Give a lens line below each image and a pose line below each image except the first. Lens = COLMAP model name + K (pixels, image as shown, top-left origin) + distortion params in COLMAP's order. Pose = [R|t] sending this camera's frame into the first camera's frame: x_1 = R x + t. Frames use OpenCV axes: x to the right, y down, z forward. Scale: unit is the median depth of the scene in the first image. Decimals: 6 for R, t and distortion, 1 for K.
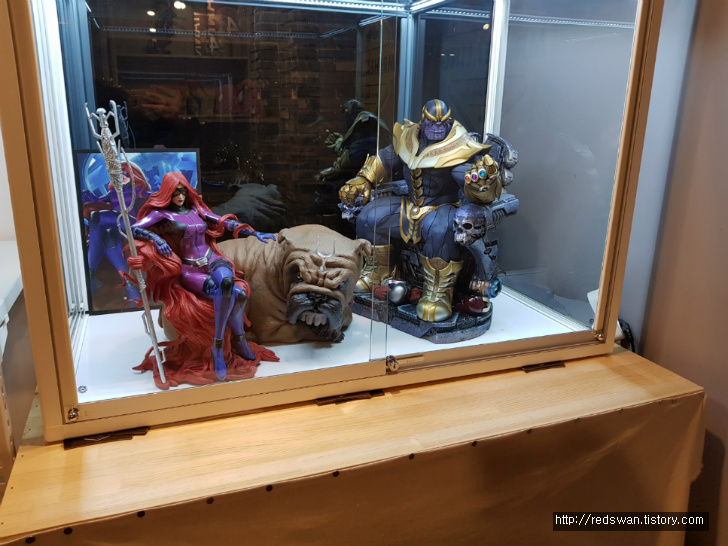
lens RADIAL K [[591.7, 0, 362.4], [0, 591.7, 264.5], [0, 0, 1]] dist [-0.005466, -0.004287]
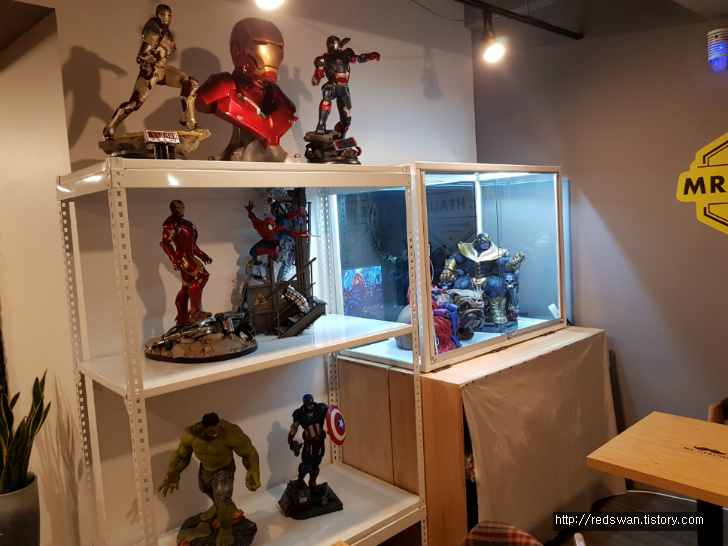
lens RADIAL K [[591.7, 0, 362.4], [0, 591.7, 264.5], [0, 0, 1]] dist [-0.005466, -0.004287]
pose [[0.928131, -0.103879, 0.357467, -1.193976], [0.169630, 0.972803, -0.157736, 0.140756], [-0.331359, 0.207036, 0.920509, -1.013686]]
